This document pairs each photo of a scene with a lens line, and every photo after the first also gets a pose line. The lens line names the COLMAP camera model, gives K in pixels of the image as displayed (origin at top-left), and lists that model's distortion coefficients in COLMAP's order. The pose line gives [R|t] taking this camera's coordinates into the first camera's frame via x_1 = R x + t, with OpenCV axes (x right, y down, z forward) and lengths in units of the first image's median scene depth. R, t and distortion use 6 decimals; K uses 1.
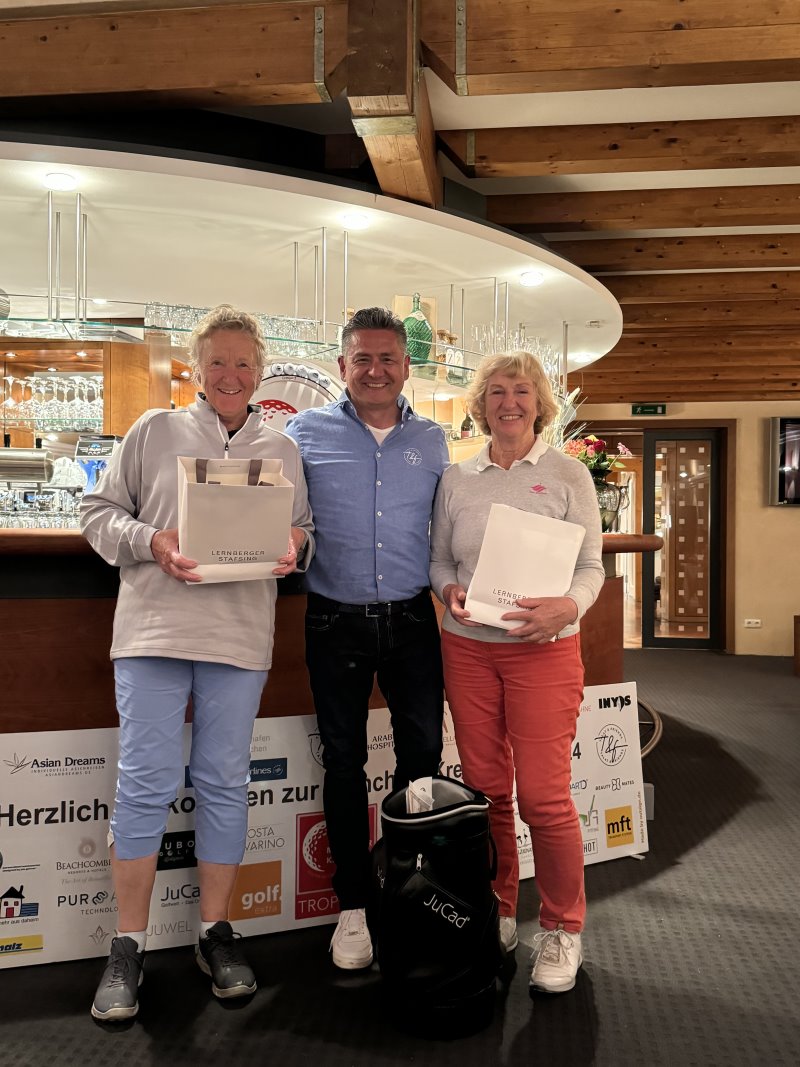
lens RADIAL K [[968.8, 0, 402.8], [0, 968.8, 537.3], [0, 0, 1]] dist [0.166532, -0.340107]
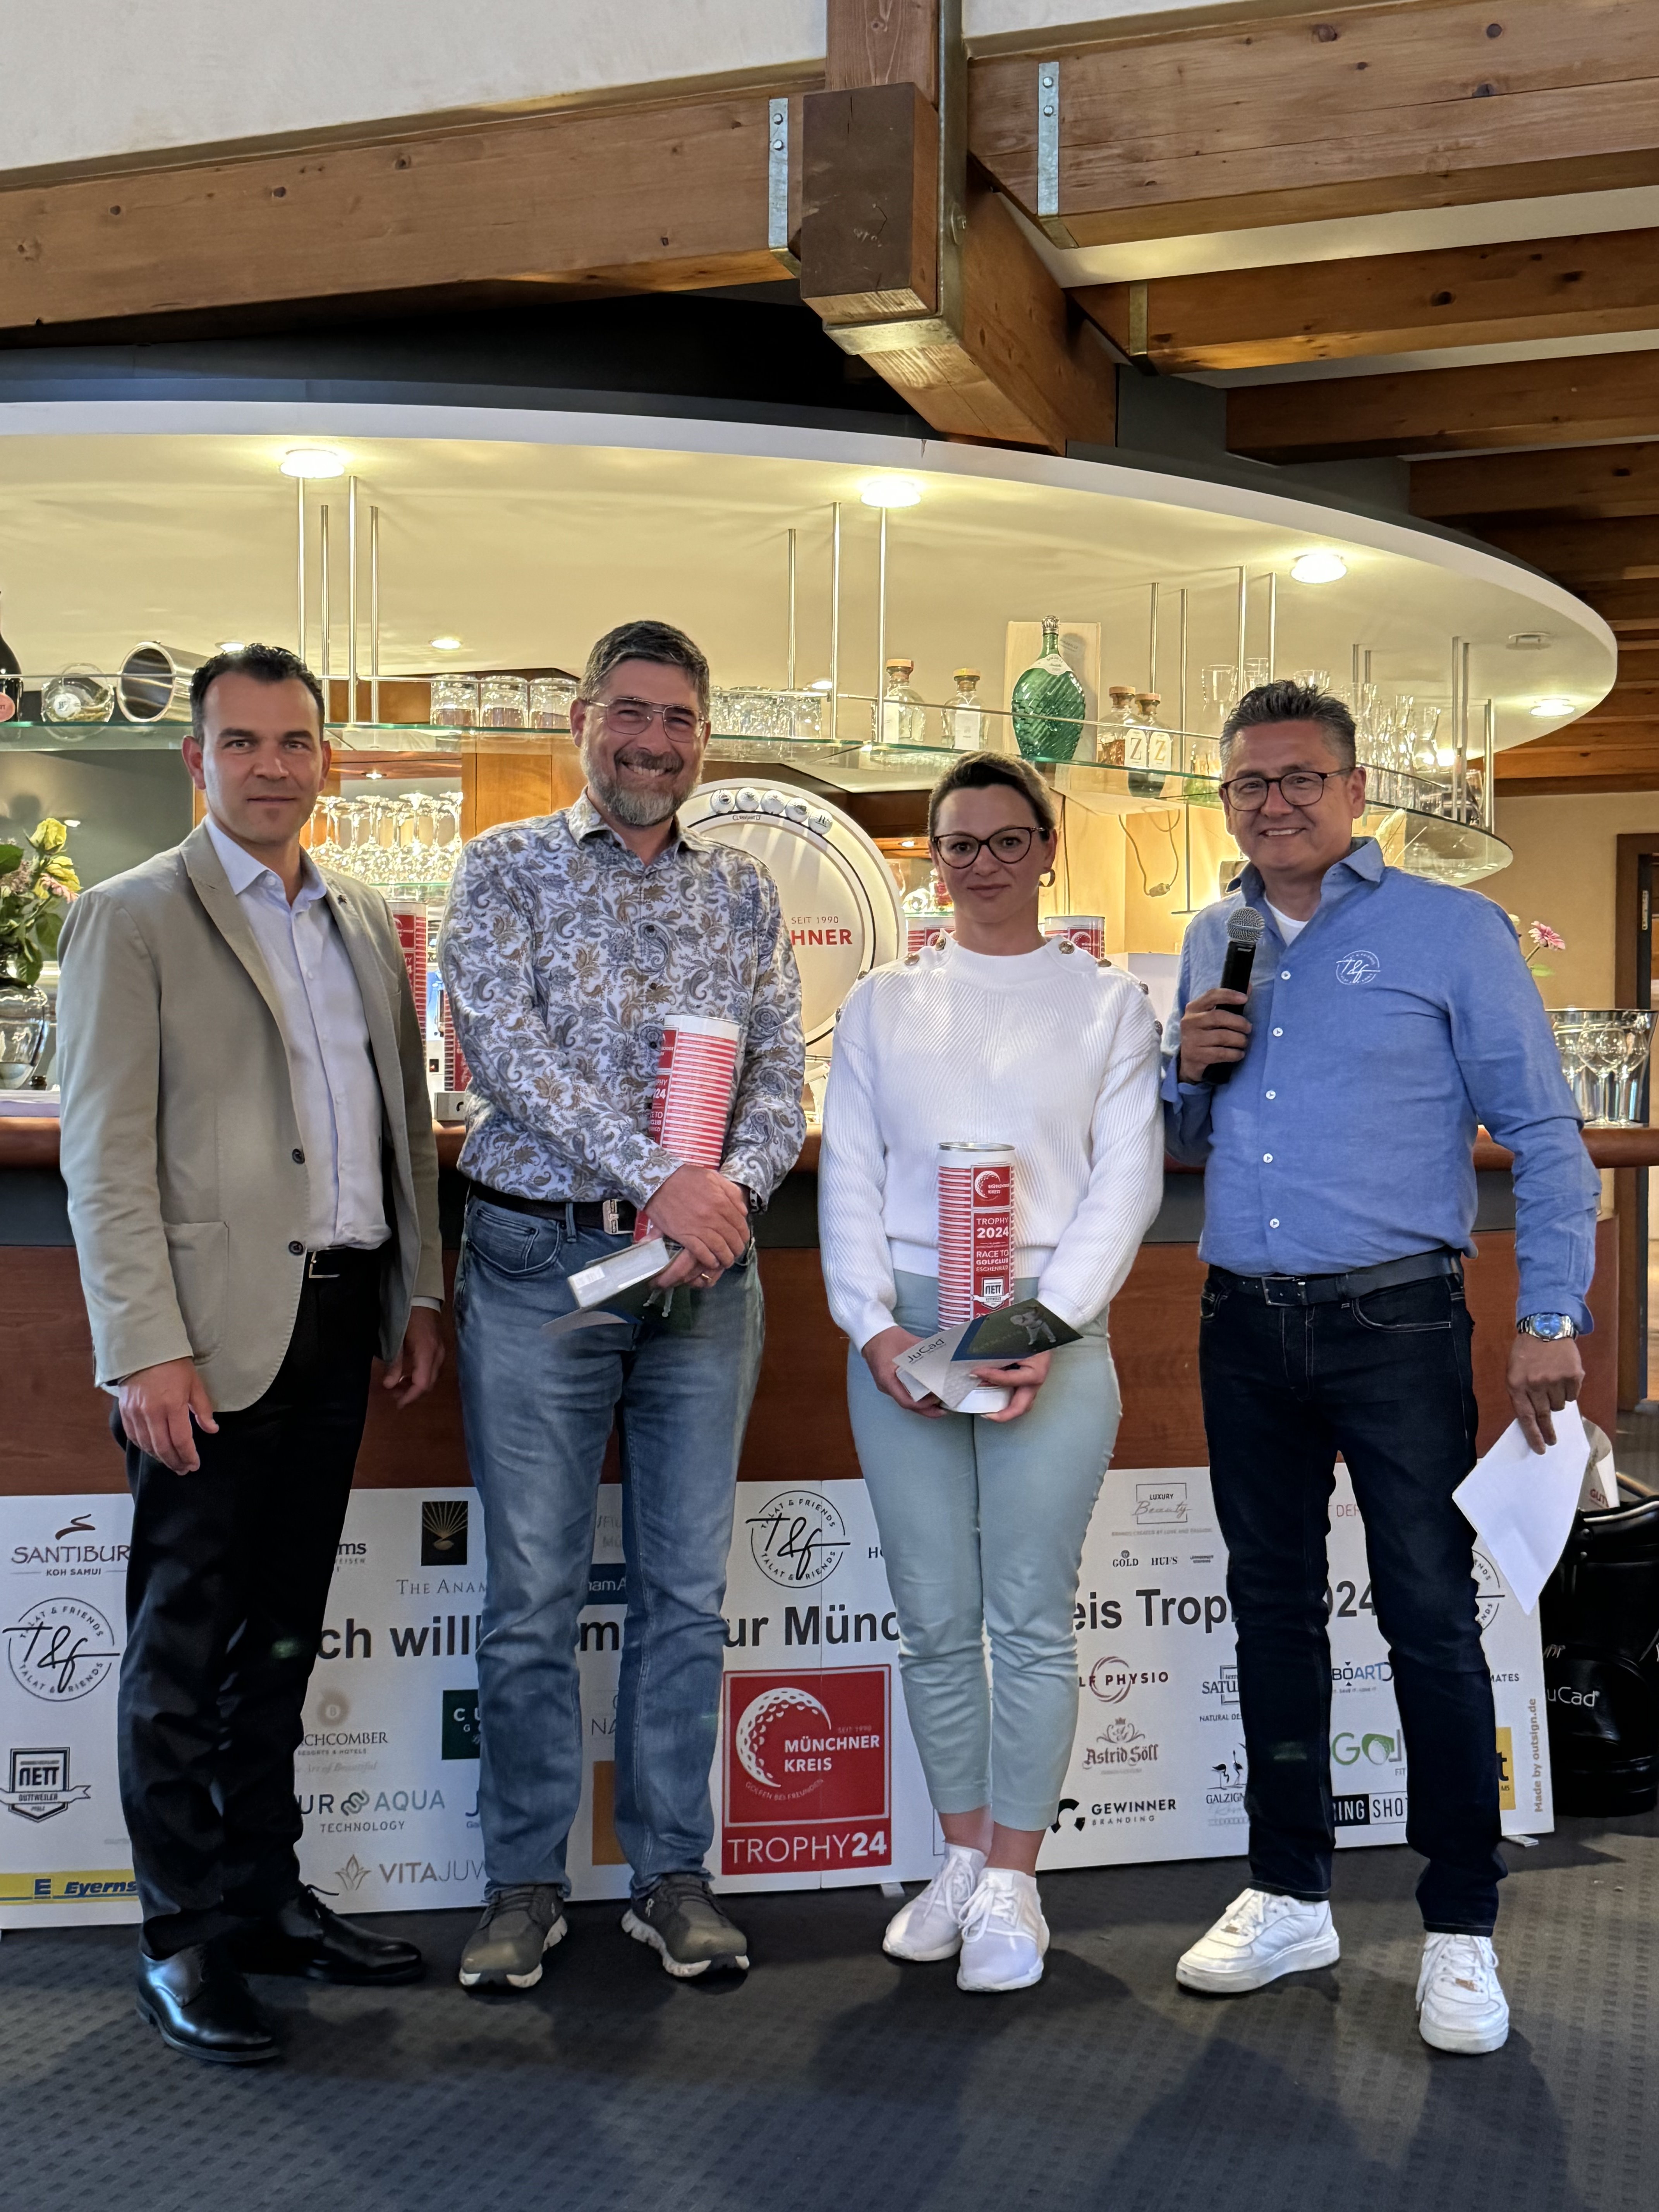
lens RADIAL K [[2539.5, 0, 887.1], [0, 2539.5, 1092.1], [0, 0, 1]] dist [0.193880, -0.356605]
pose [[0.978939, -0.000275, -0.204154, 0.208118], [-0.000055, 0.999999, -0.001610, -0.017957], [0.204155, 0.001587, 0.978937, -0.254935]]
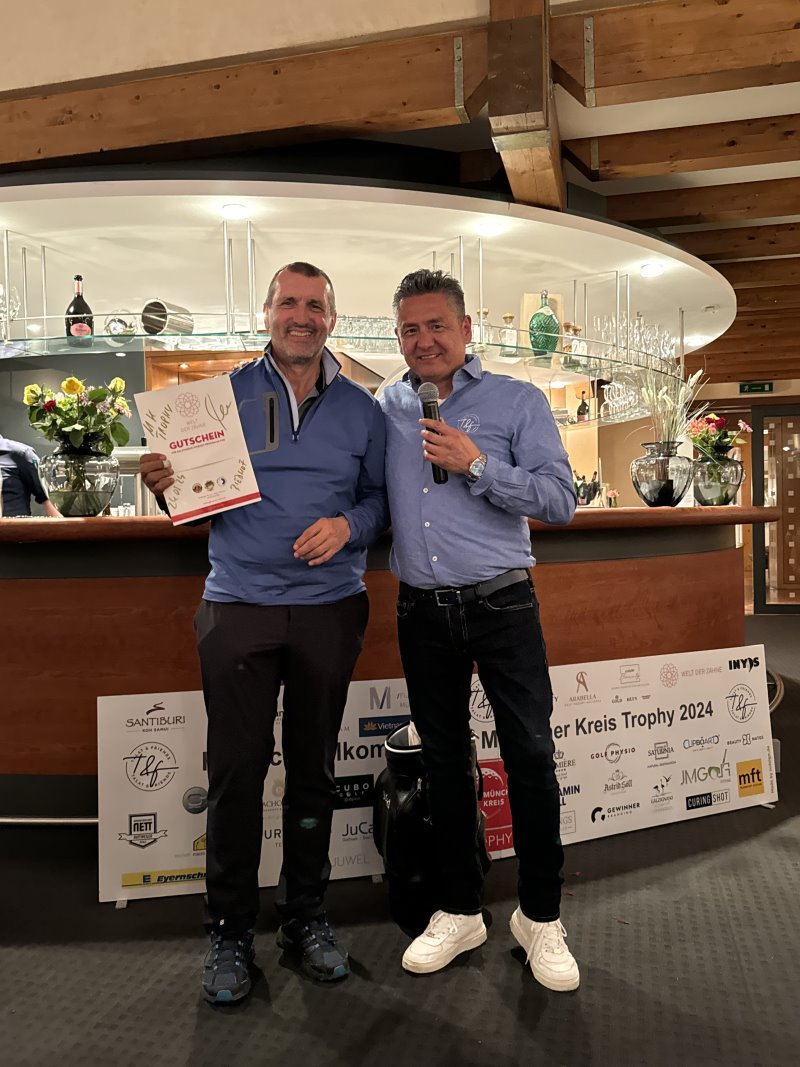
lens RADIAL K [[892.9, 0, 400.0], [0, 892.9, 533.5], [0, 0, 1]] dist [0.087011, -0.123105]
pose [[0.992620, -0.023610, -0.118949, -0.035613], [0.025701, 0.999541, 0.016069, 0.001090], [0.118515, -0.019007, 0.992770, -0.021313]]
